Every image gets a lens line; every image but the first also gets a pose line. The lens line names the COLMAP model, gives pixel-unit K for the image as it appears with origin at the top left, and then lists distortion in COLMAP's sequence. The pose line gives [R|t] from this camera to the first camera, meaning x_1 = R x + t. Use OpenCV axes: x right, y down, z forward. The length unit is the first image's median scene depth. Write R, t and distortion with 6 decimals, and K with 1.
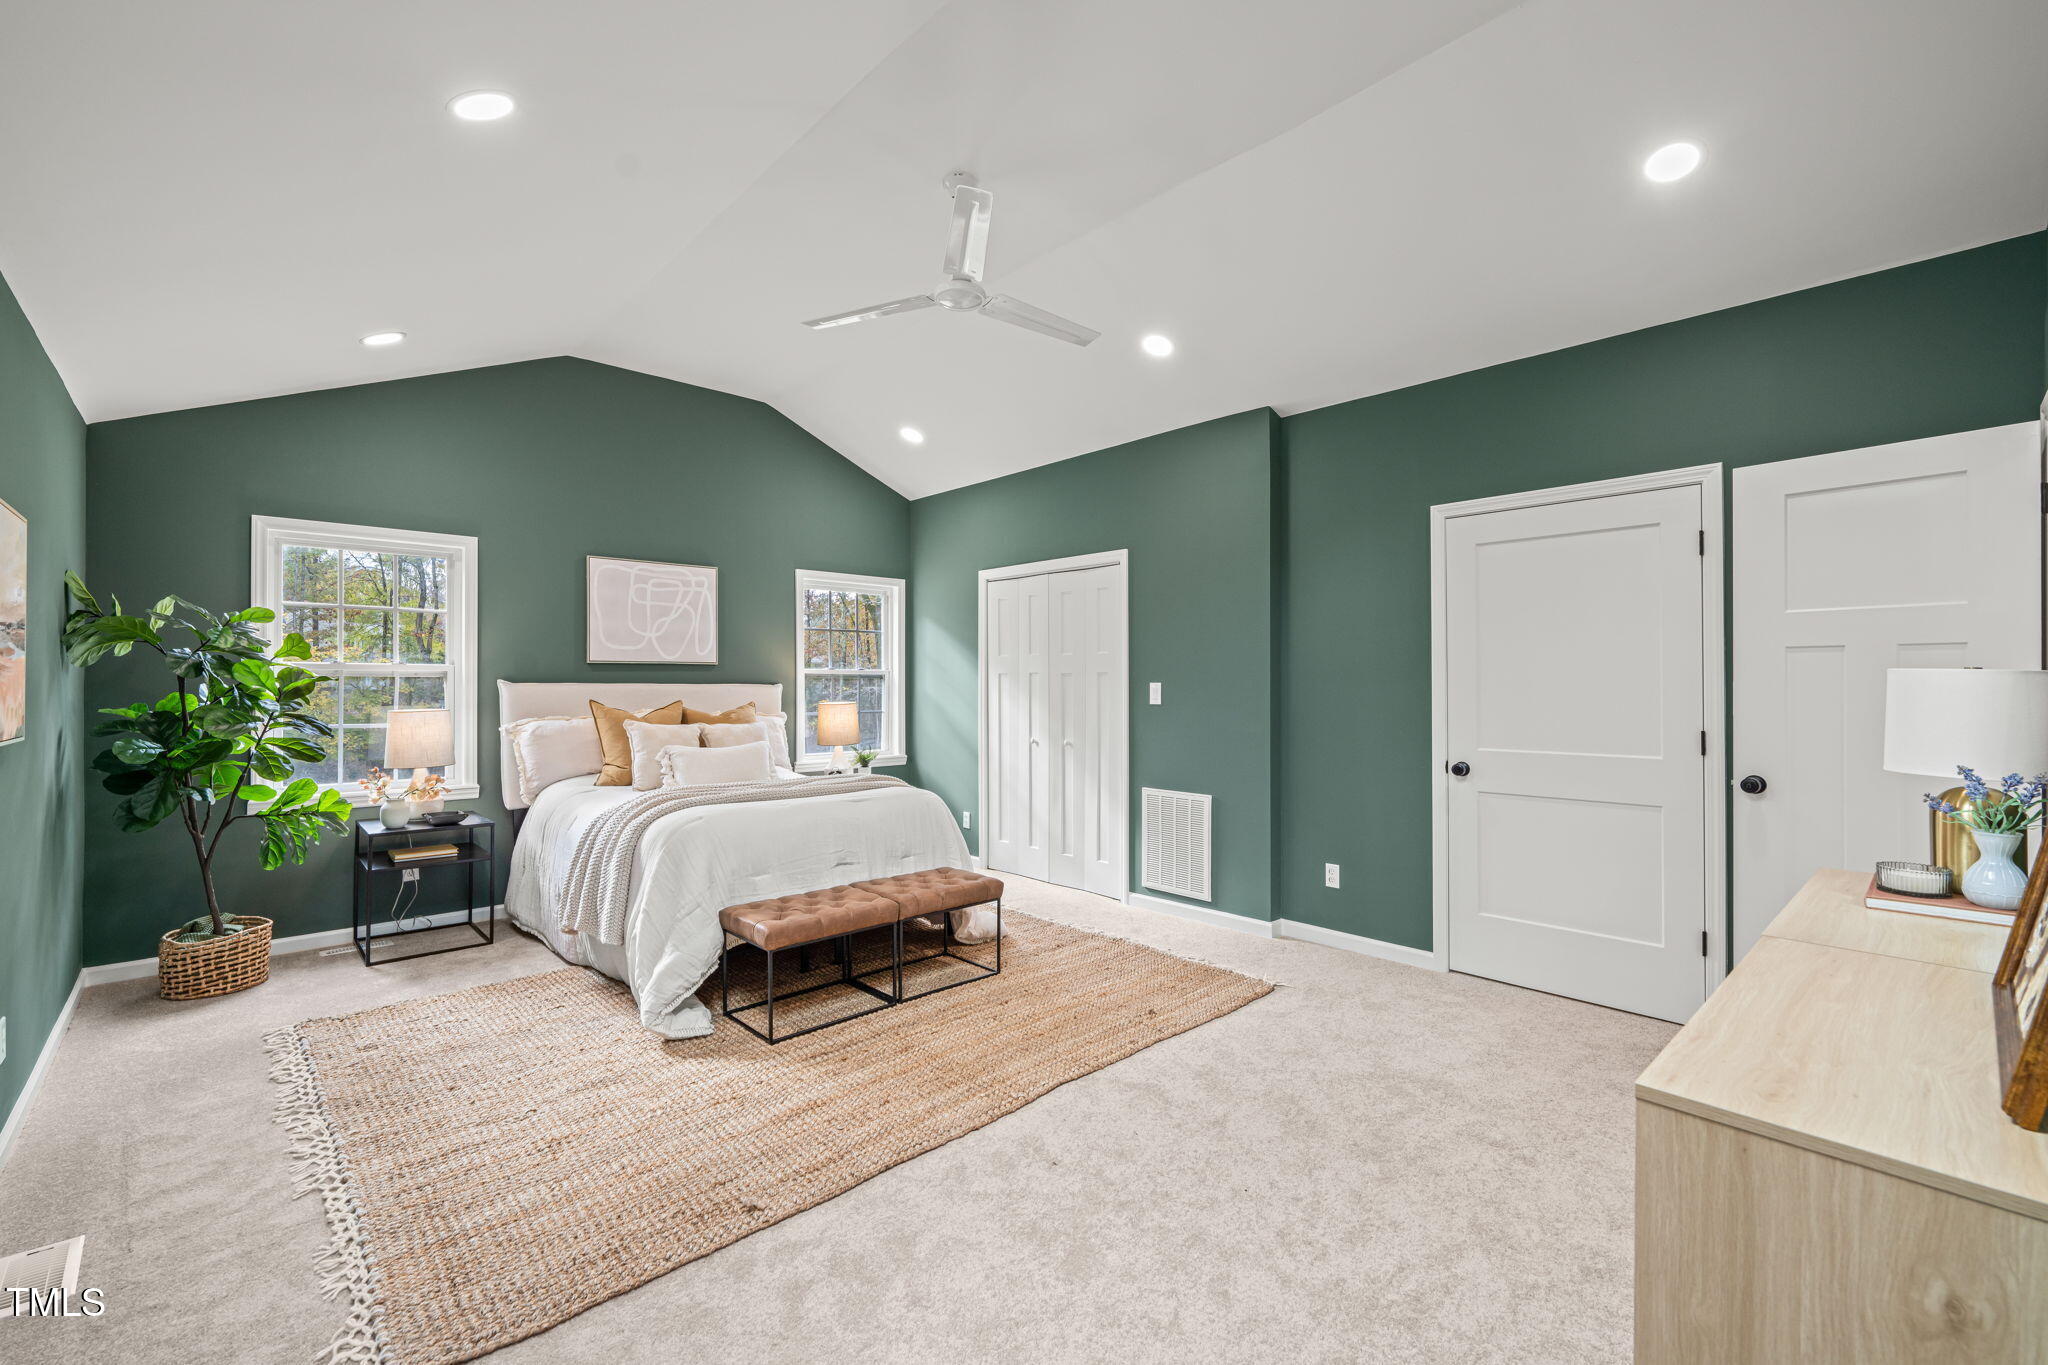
lens RADIAL K [[880.4, 0, 1029.7], [0, 880.4, 685.6], [0, 0, 1]] dist [0.004208, 0.000500]
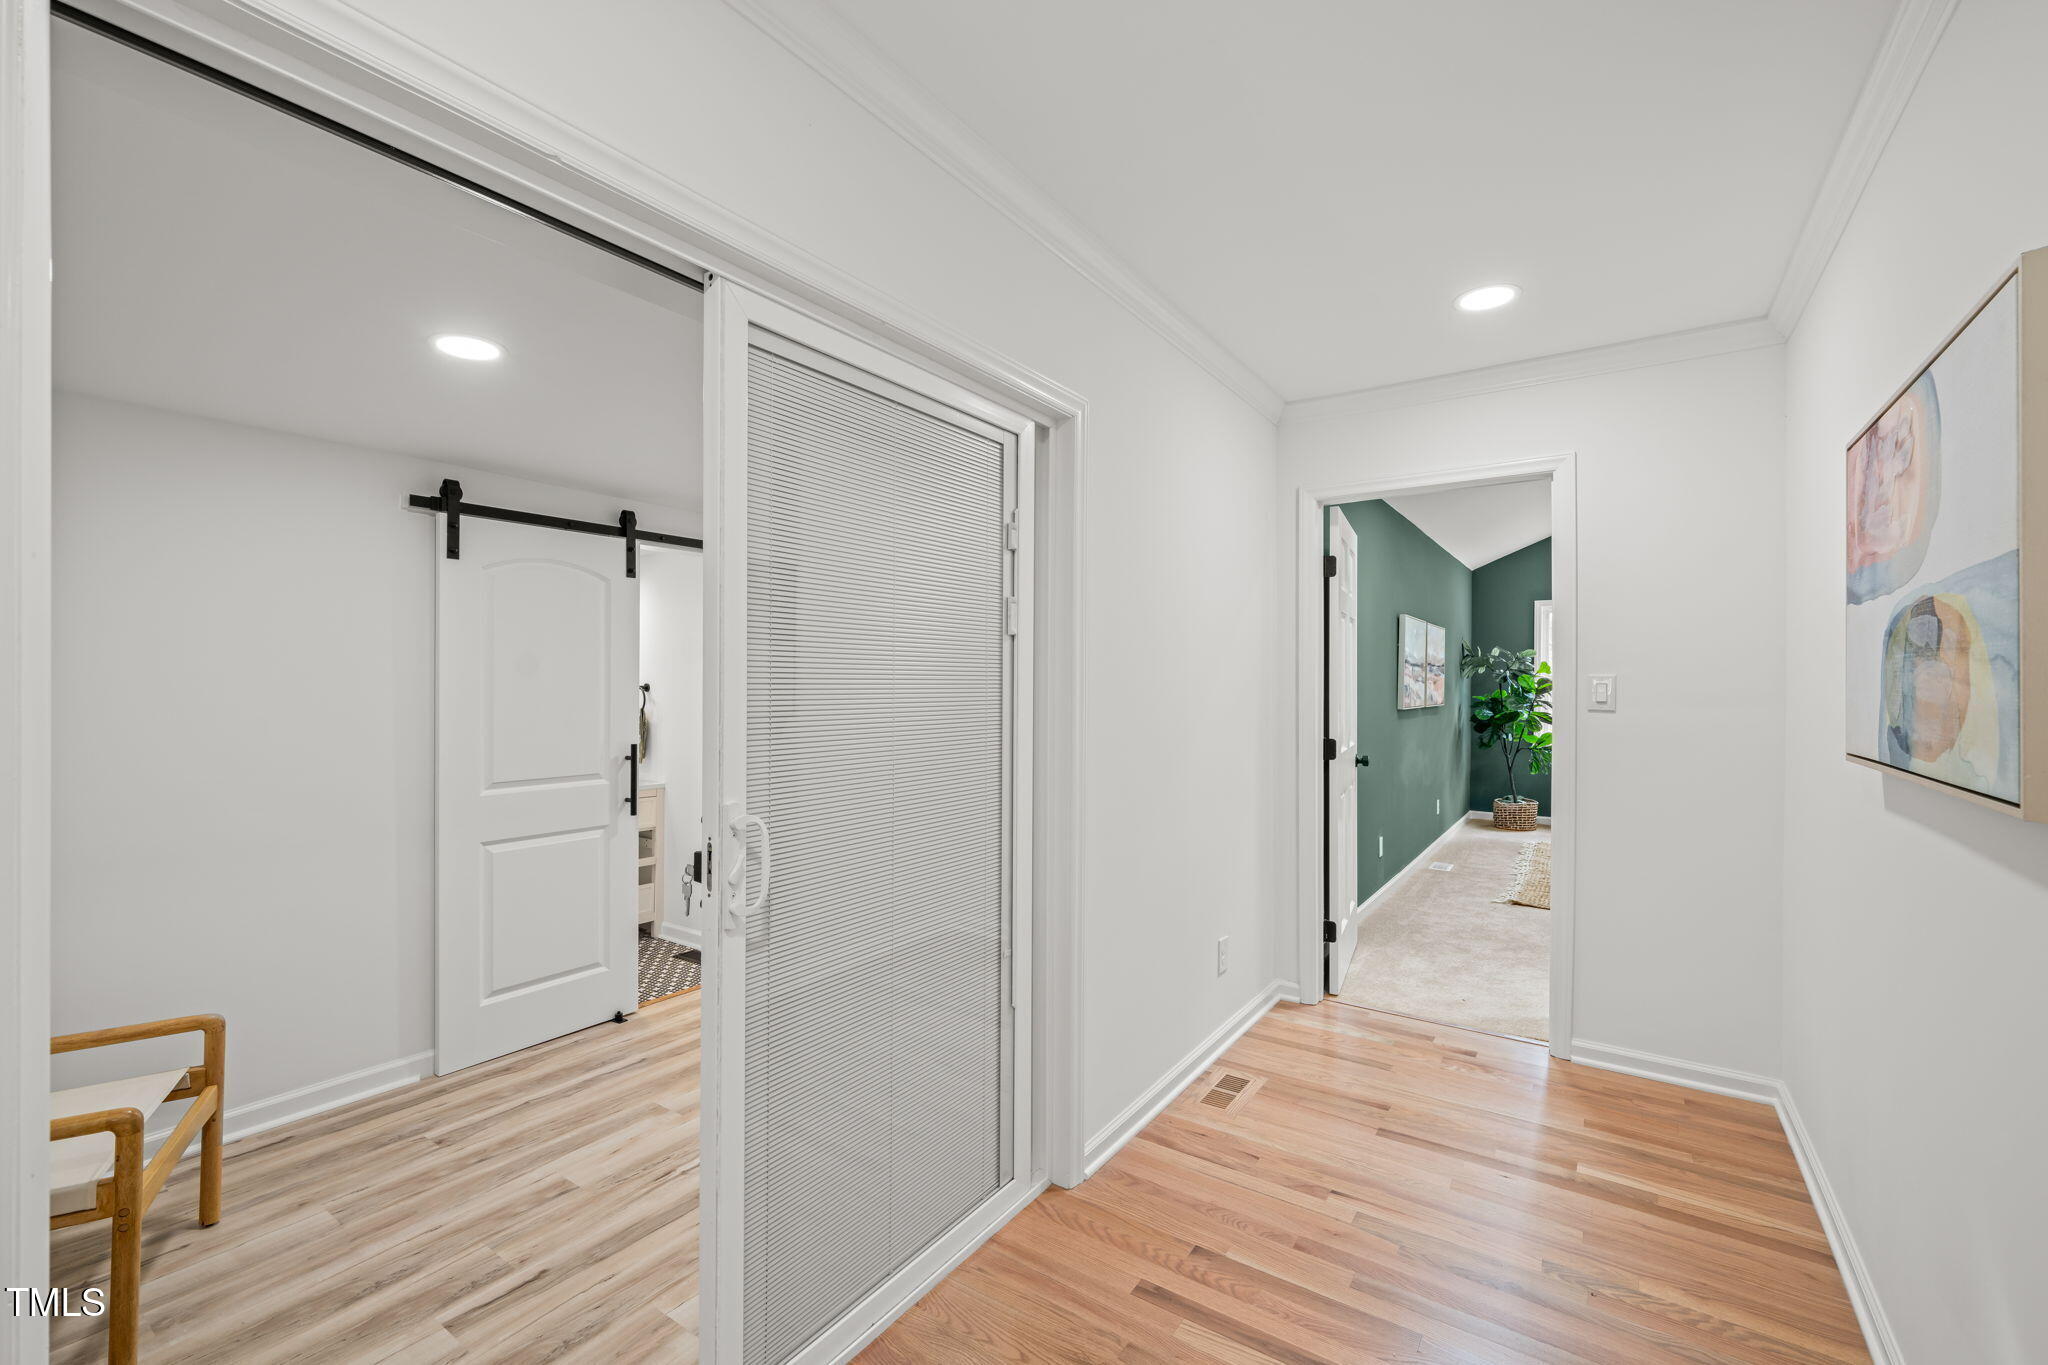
lens RADIAL K [[858.2, 0, 1031.2], [0, 858.2, 682.4], [0, 0, 1]] dist [0.001373, 0.000187]
pose [[0.227651, 0.004385, -0.973733, 0.892576], [-0.008462, 0.999961, 0.002525, -0.005787], [0.973706, 0.007665, 0.227679, -0.656918]]
